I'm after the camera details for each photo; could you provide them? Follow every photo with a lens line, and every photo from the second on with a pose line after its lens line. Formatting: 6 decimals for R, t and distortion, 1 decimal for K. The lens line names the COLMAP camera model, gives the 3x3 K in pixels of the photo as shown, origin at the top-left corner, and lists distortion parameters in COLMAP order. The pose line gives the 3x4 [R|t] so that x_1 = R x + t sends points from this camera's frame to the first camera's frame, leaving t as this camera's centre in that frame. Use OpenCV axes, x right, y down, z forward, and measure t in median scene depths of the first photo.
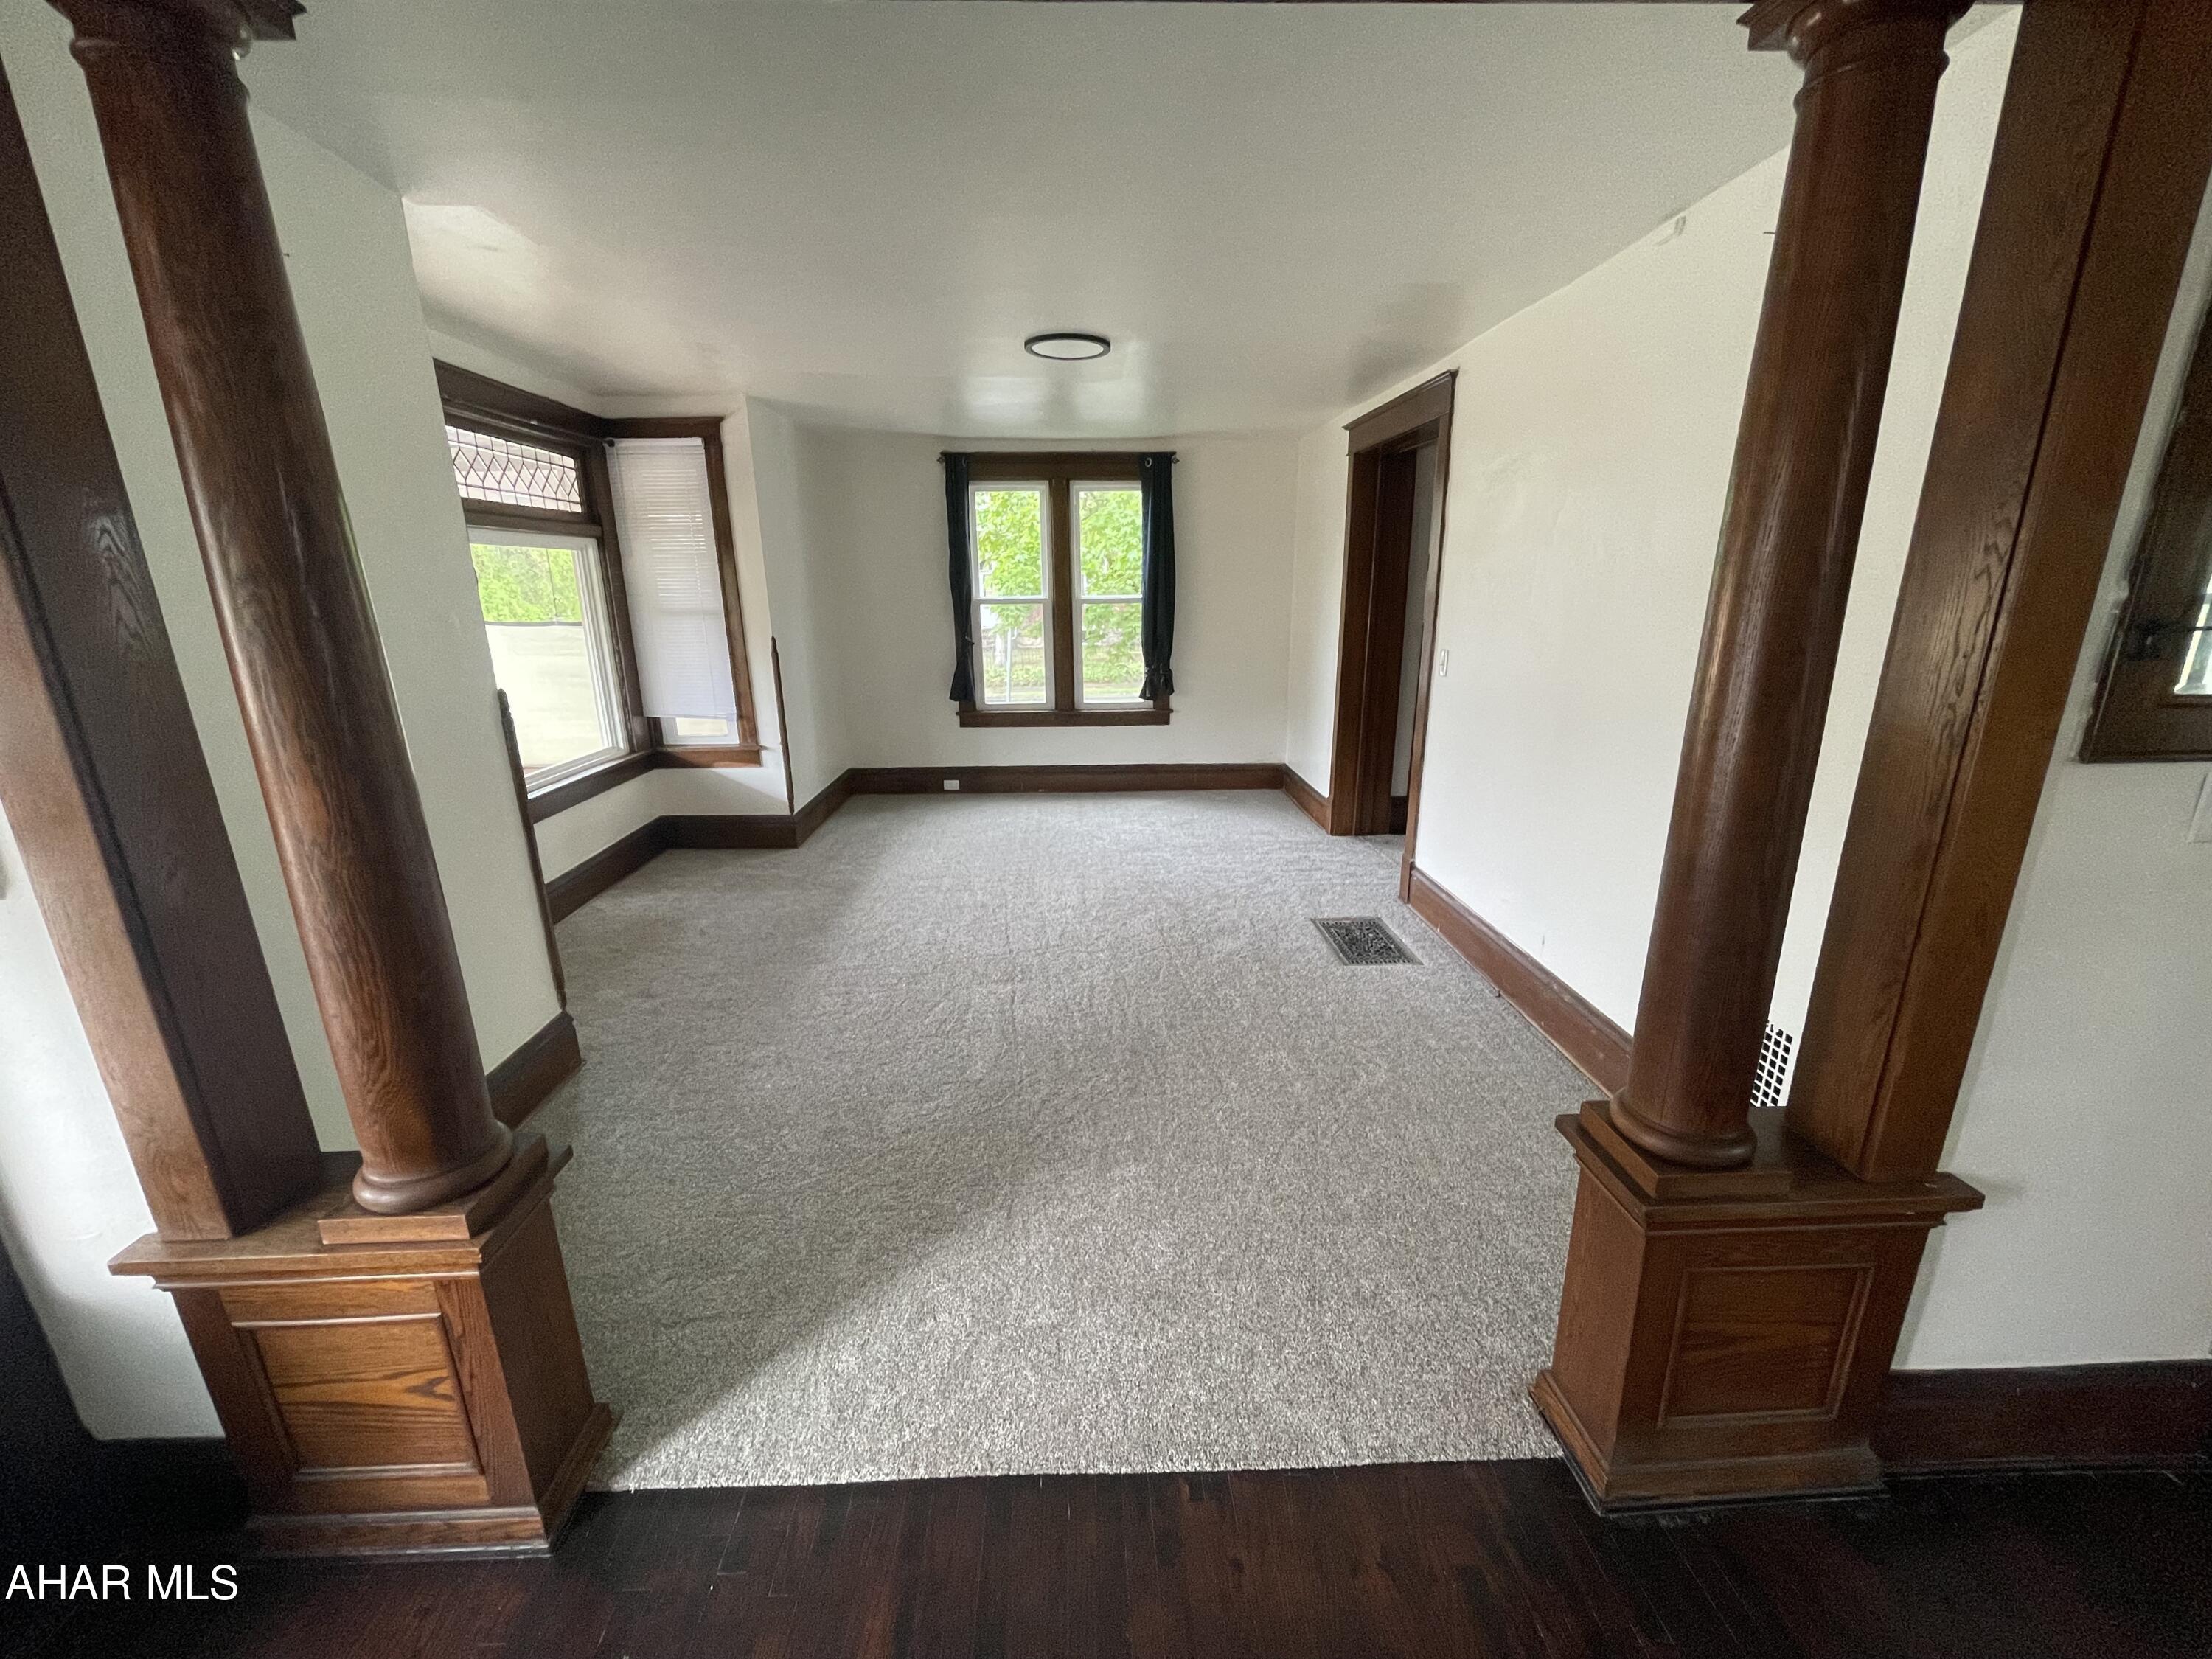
lens RADIAL K [[892.4, 0, 1097.6], [0, 892.4, 833.7], [0, 0, 1]] dist [-0.003012, -0.000027]
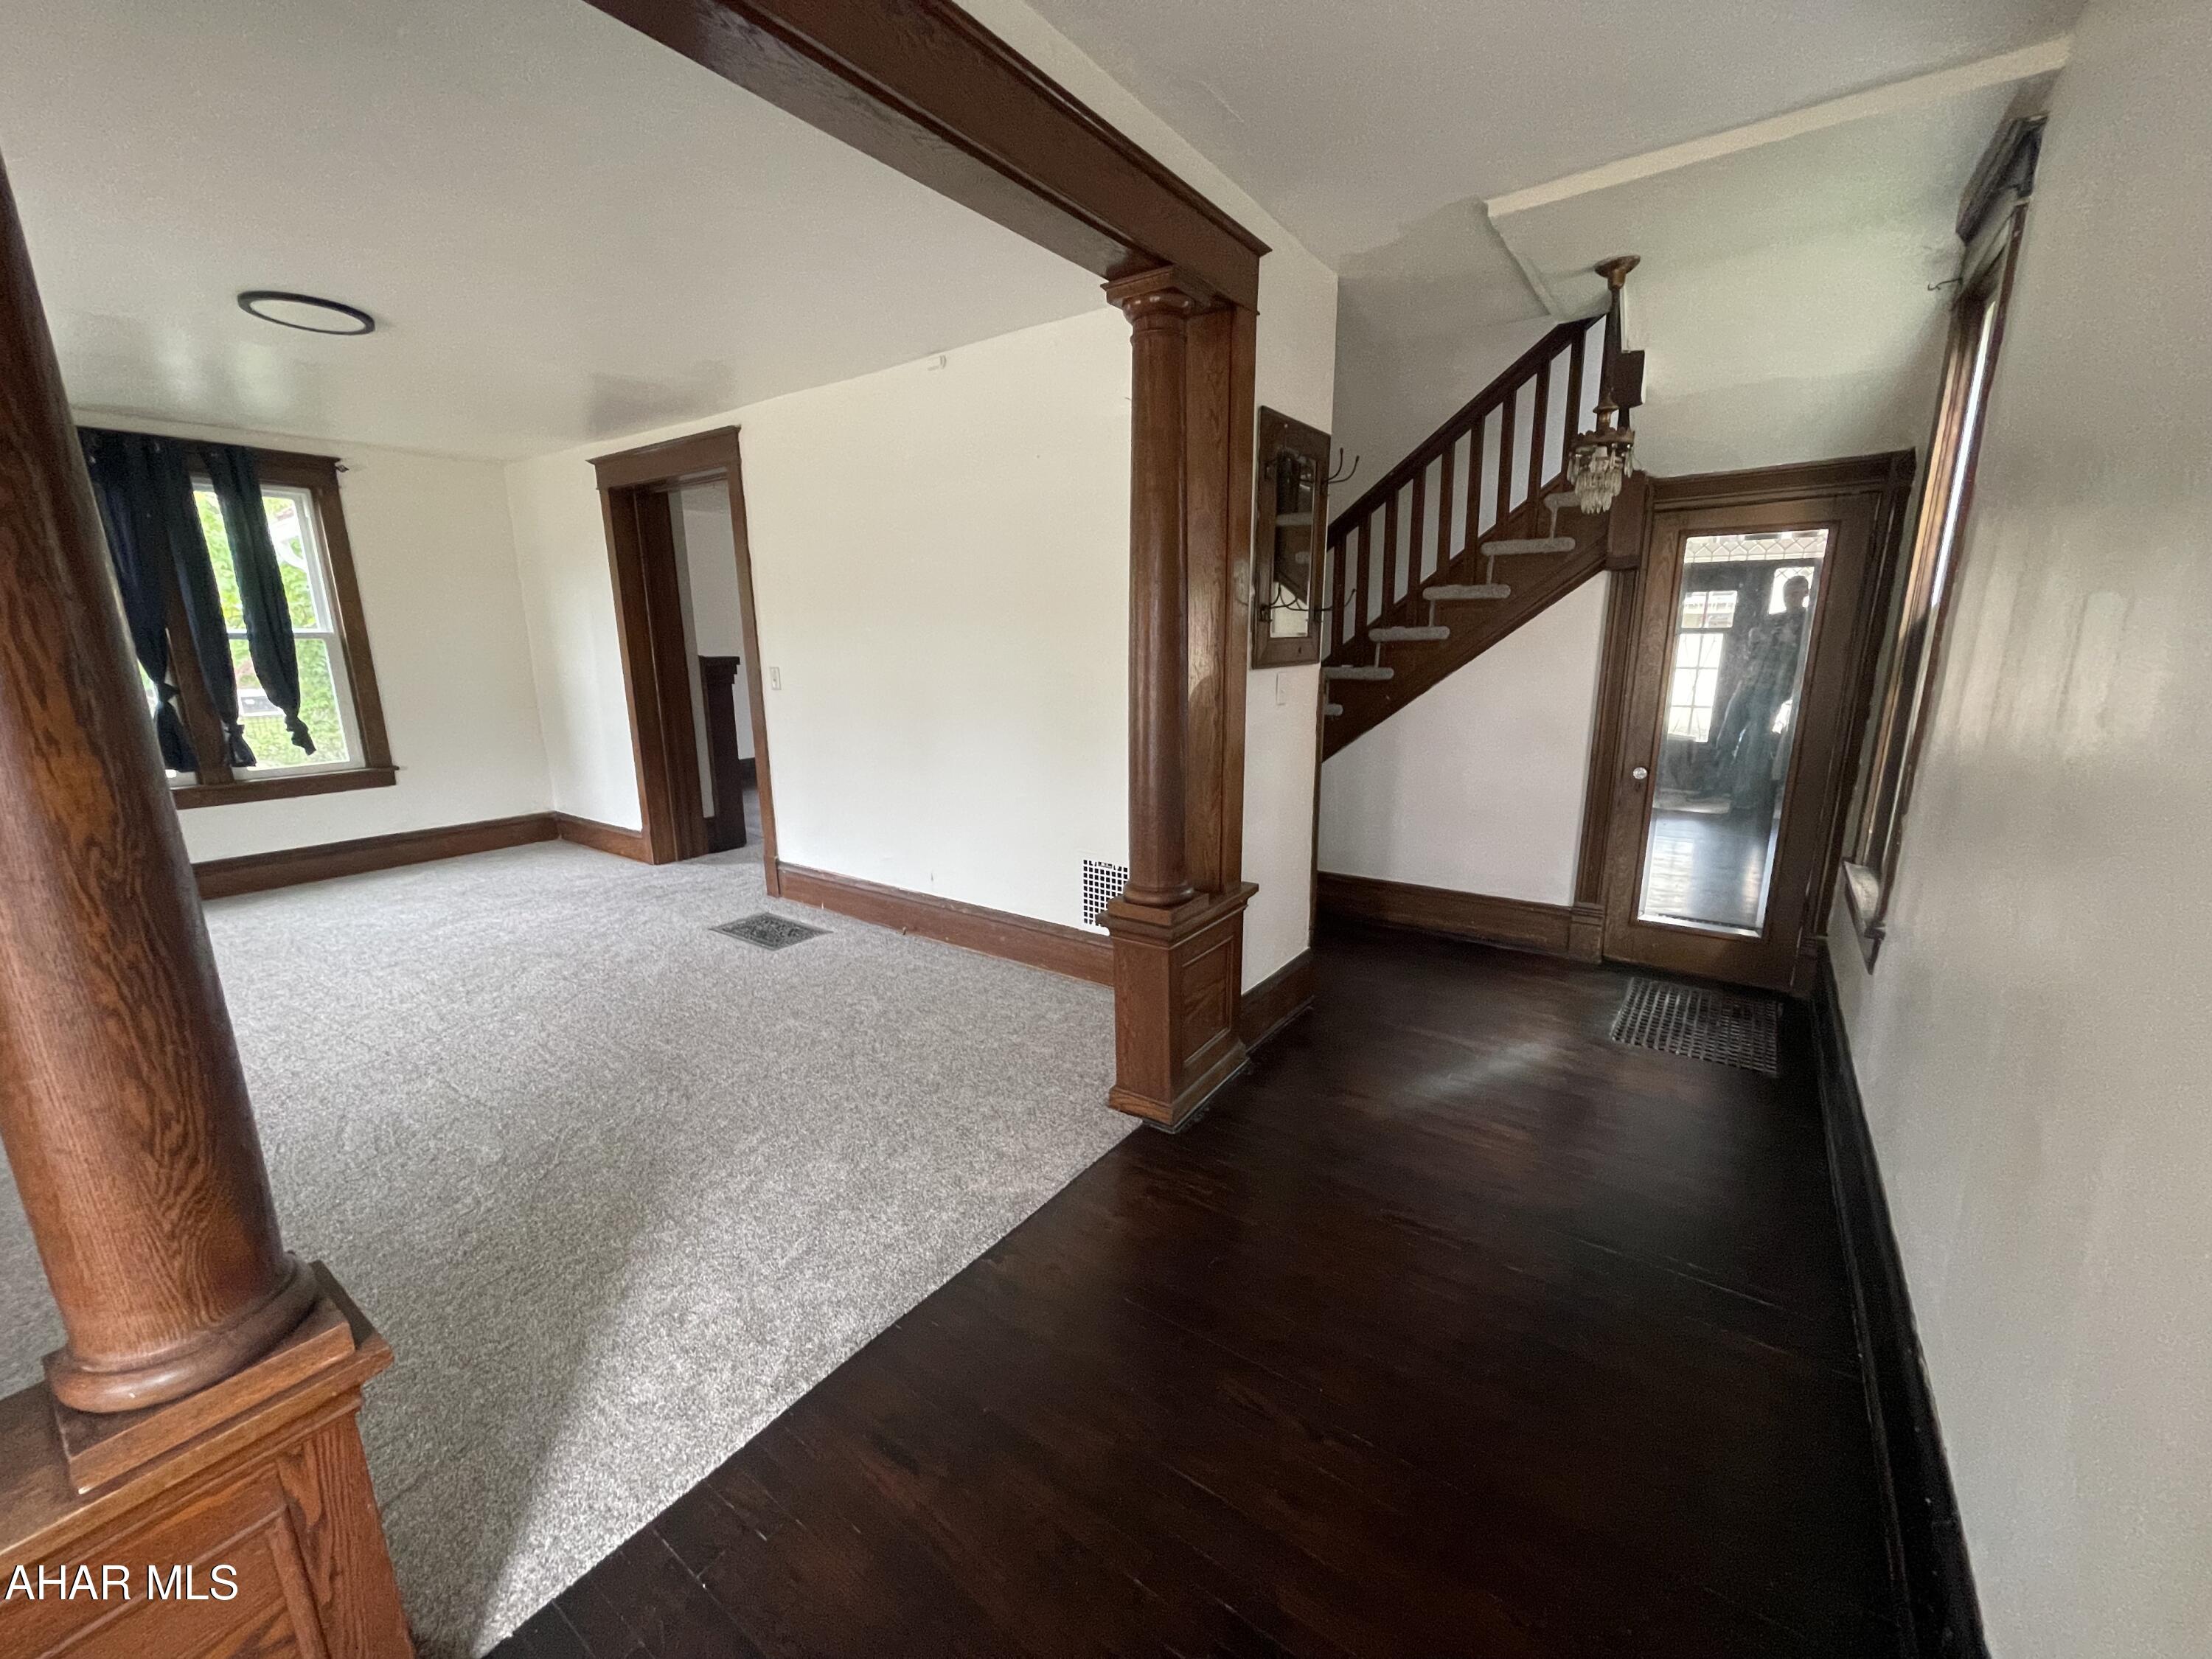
lens RADIAL K [[892.4, 0, 1097.6], [0, 892.4, 833.7], [0, 0, 1]] dist [-0.003012, -0.000027]
pose [[0.608152, -0.170533, 0.775287, -0.339543], [0.217837, 0.975011, 0.043588, 0.051930], [-0.763347, 0.142378, 0.630103, -0.011800]]
